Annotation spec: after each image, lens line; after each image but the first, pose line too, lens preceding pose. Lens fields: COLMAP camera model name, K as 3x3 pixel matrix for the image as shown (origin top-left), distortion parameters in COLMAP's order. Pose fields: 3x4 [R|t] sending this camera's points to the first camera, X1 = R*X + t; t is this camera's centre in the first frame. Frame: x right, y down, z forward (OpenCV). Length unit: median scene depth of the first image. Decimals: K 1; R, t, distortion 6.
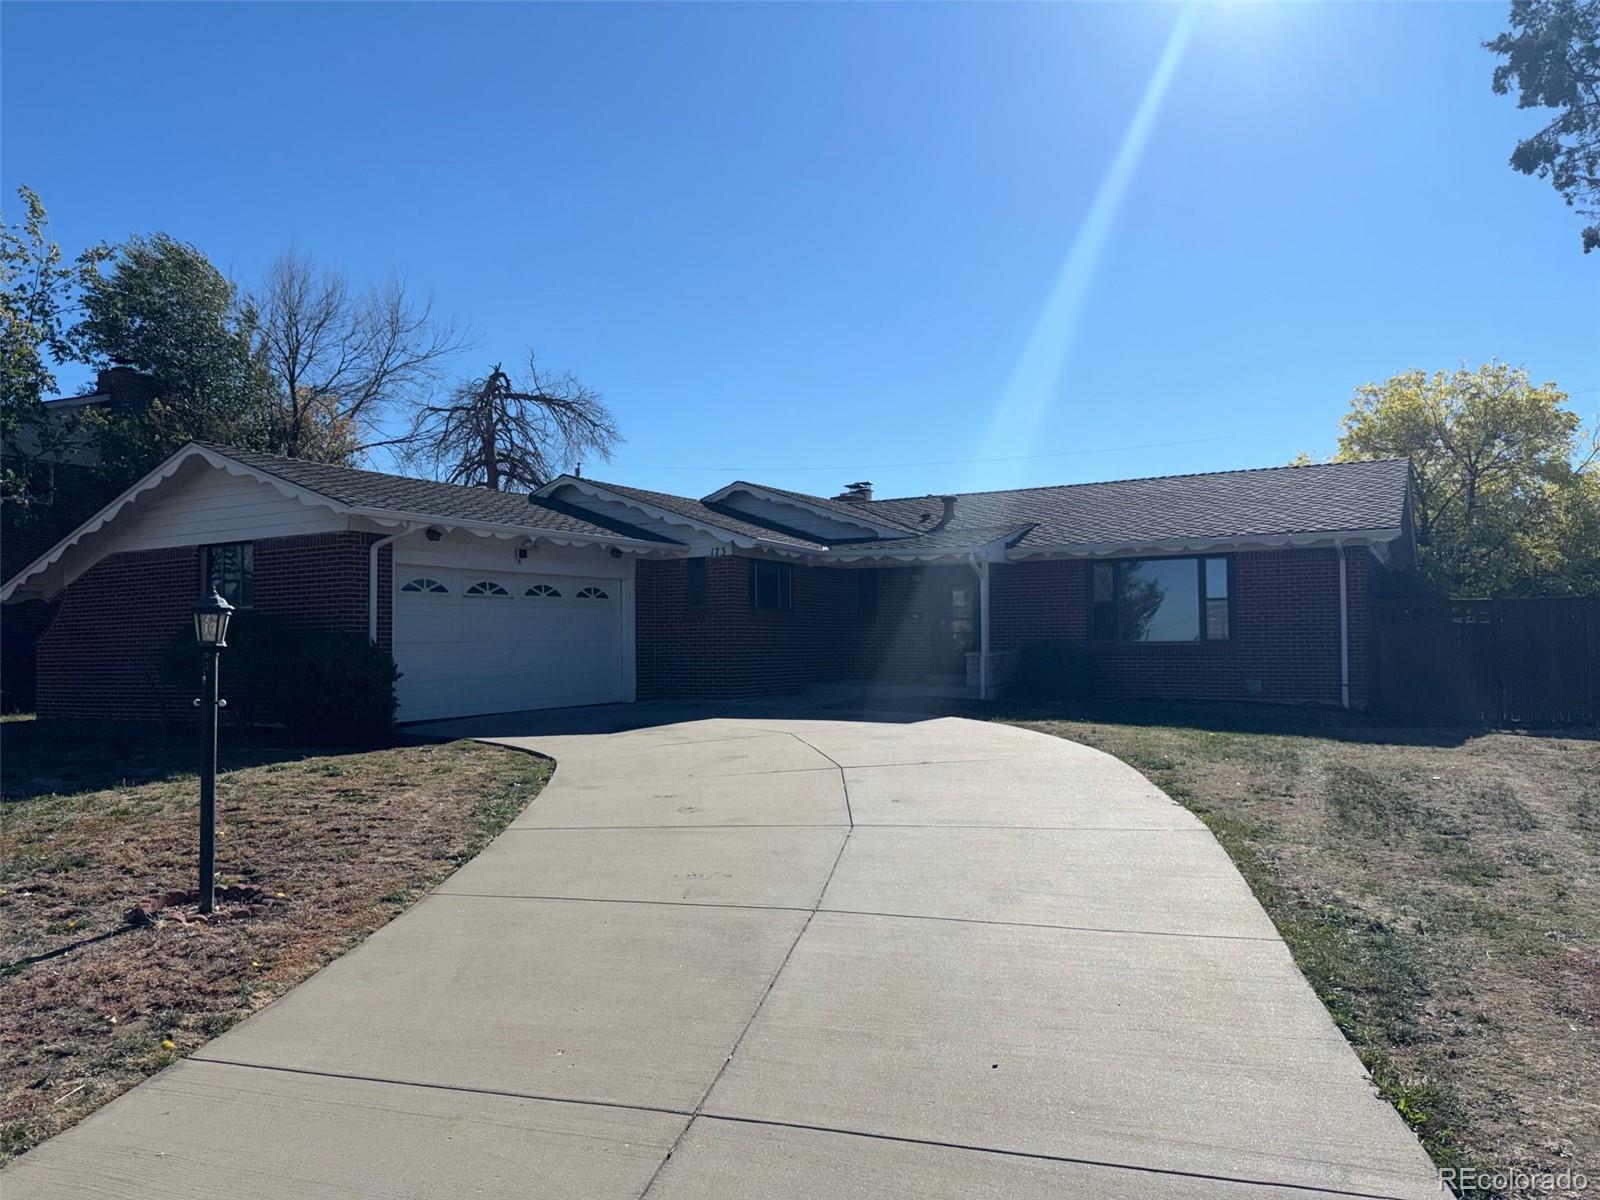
lens RADIAL K [[1129.6, 0, 801.6], [0, 1129.6, 596.7], [0, 0, 1]] dist [0.036431, -0.049859]
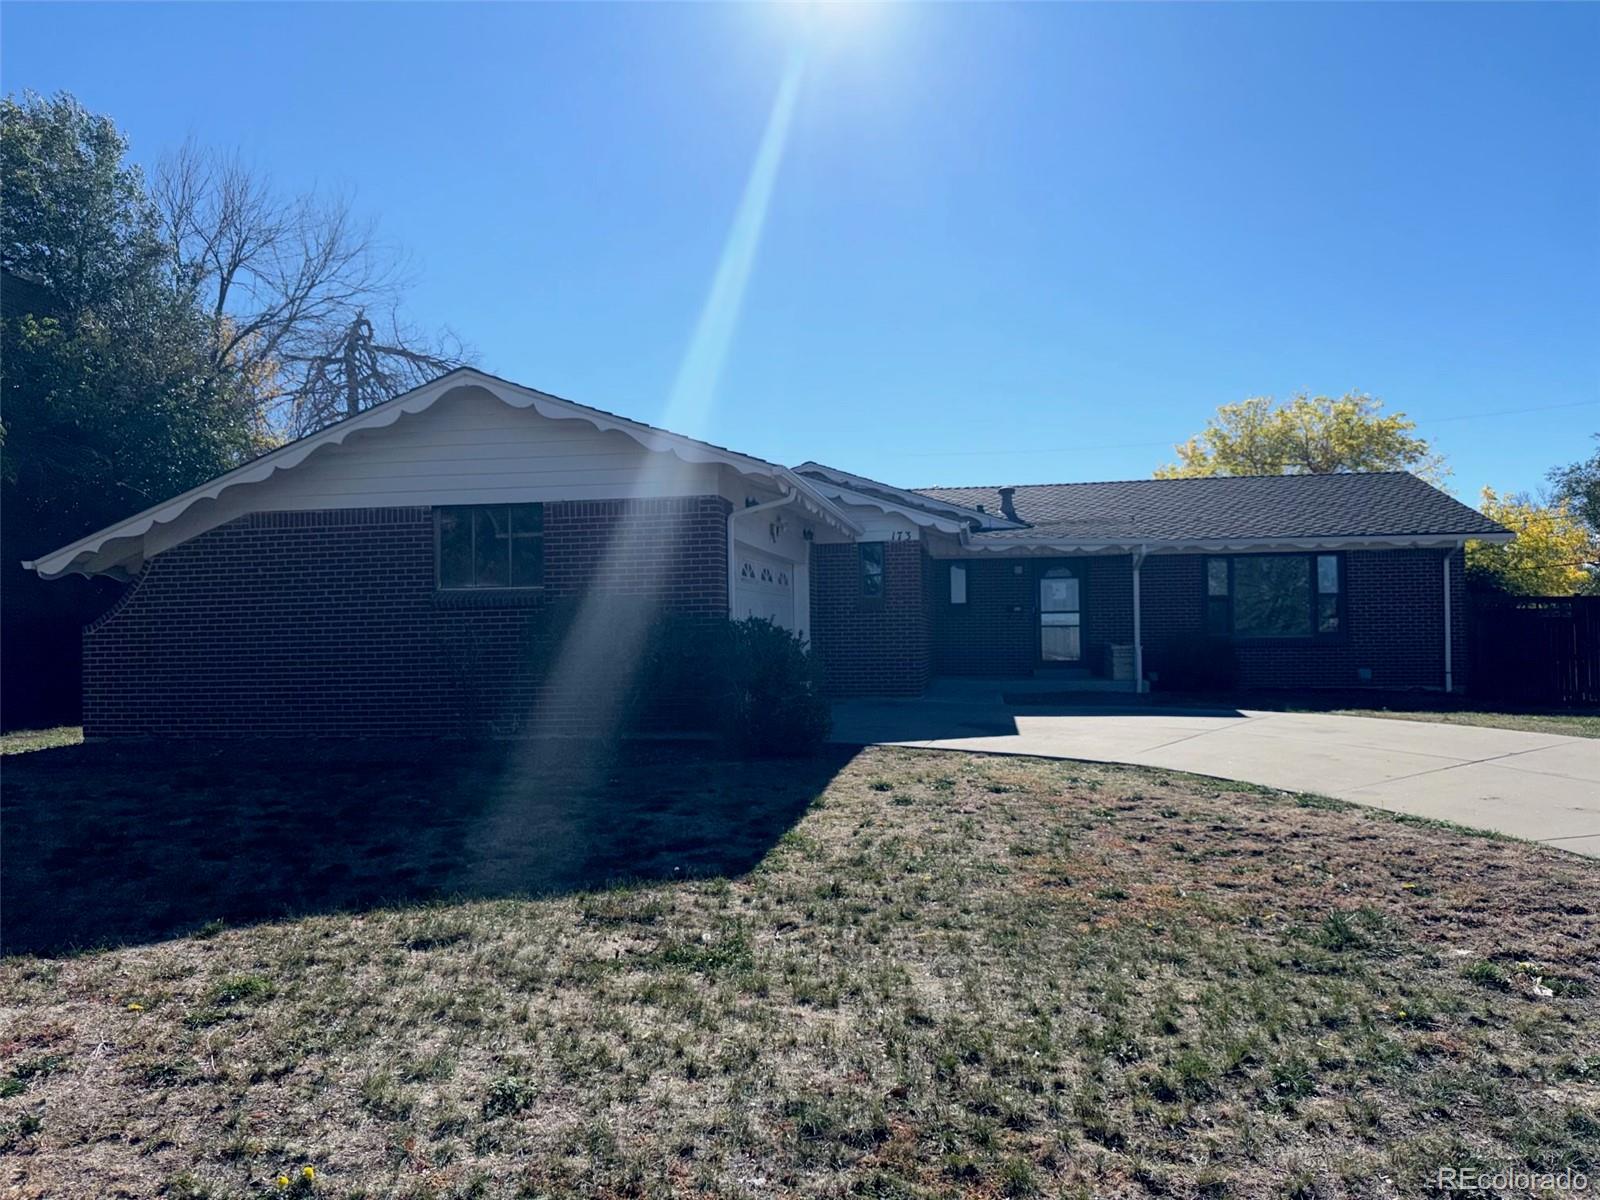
lens RADIAL K [[1129.6, 0, 797.5], [0, 1129.6, 611.2], [0, 0, 1]] dist [0.036431, -0.049859]
pose [[0.940426, 0.007350, 0.339919, -0.466373], [-0.012168, 0.999853, 0.012044, 0.011551], [-0.339780, -0.015463, 0.940378, 0.164810]]
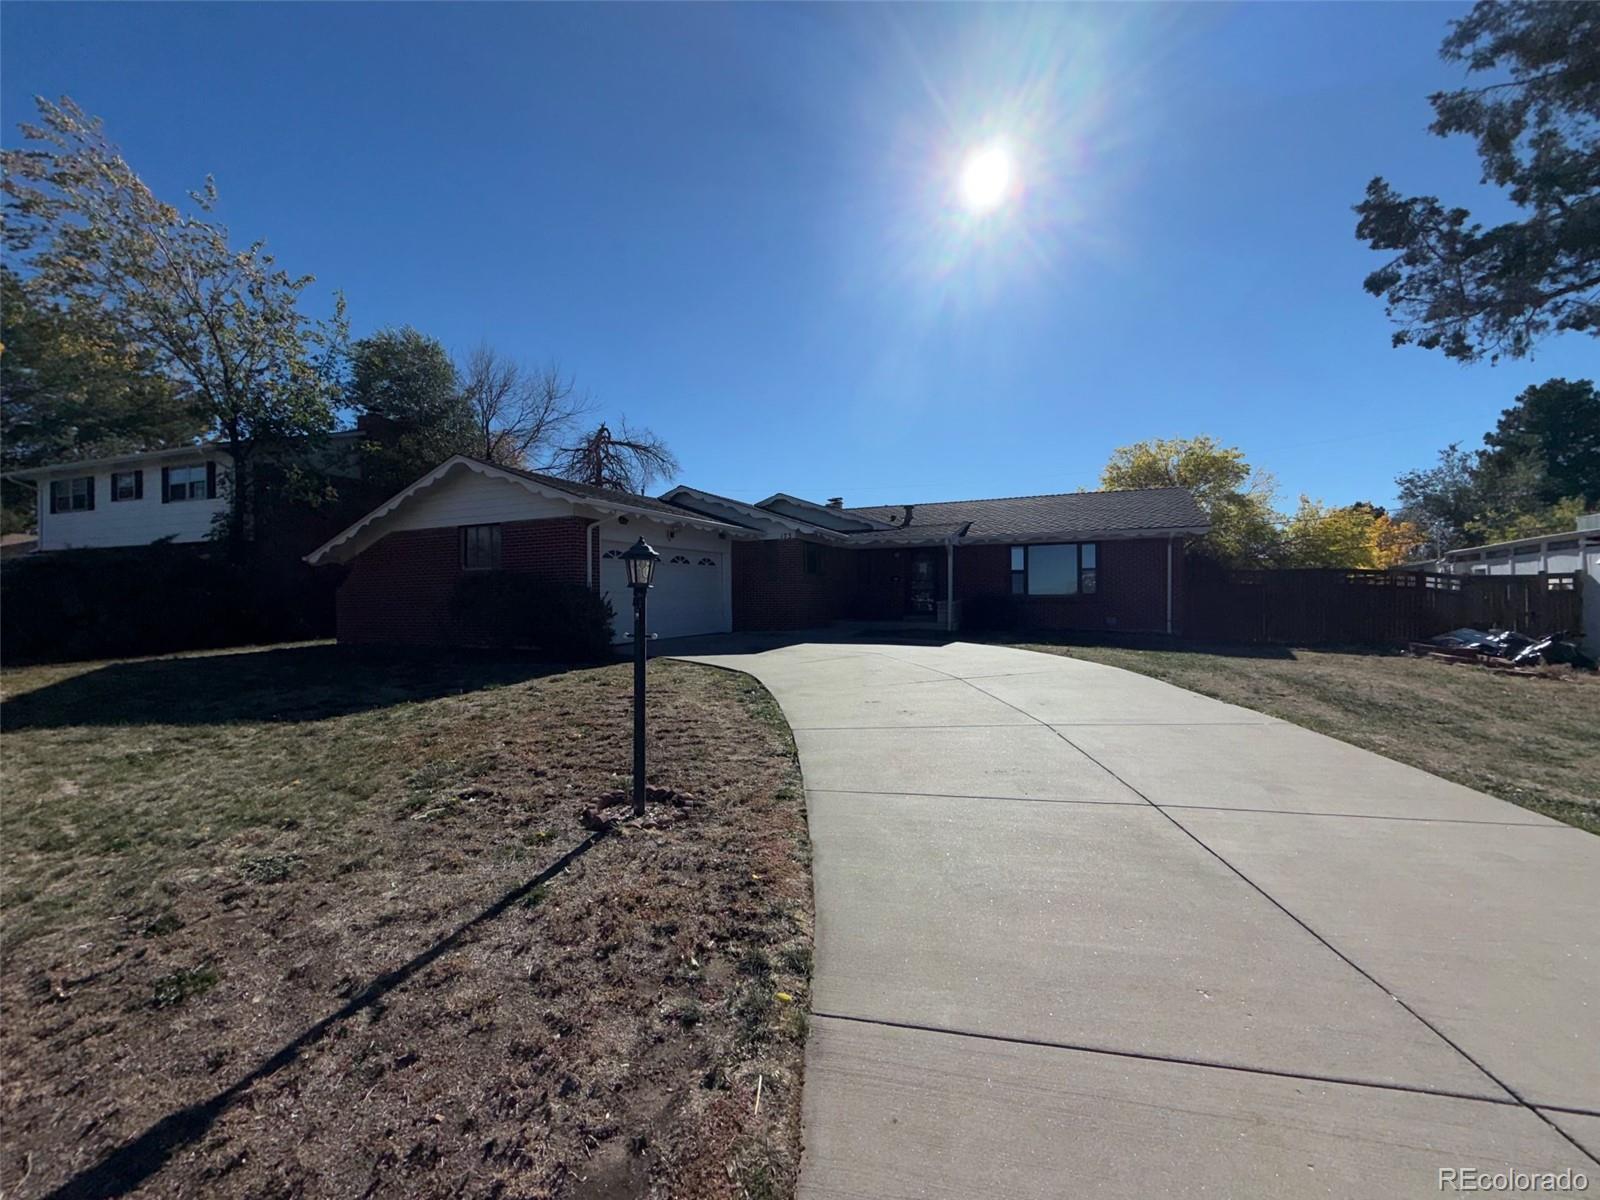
lens RADIAL K [[639.2, 0, 792.0], [0, 639.2, 593.5], [0, 0, 1]] dist [-0.000515, -0.000451]
pose [[0.996418, 0.004506, 0.084443, -0.141092], [-0.007532, 0.999339, 0.035551, 0.008121], [-0.084227, -0.036059, 0.995794, 0.111852]]
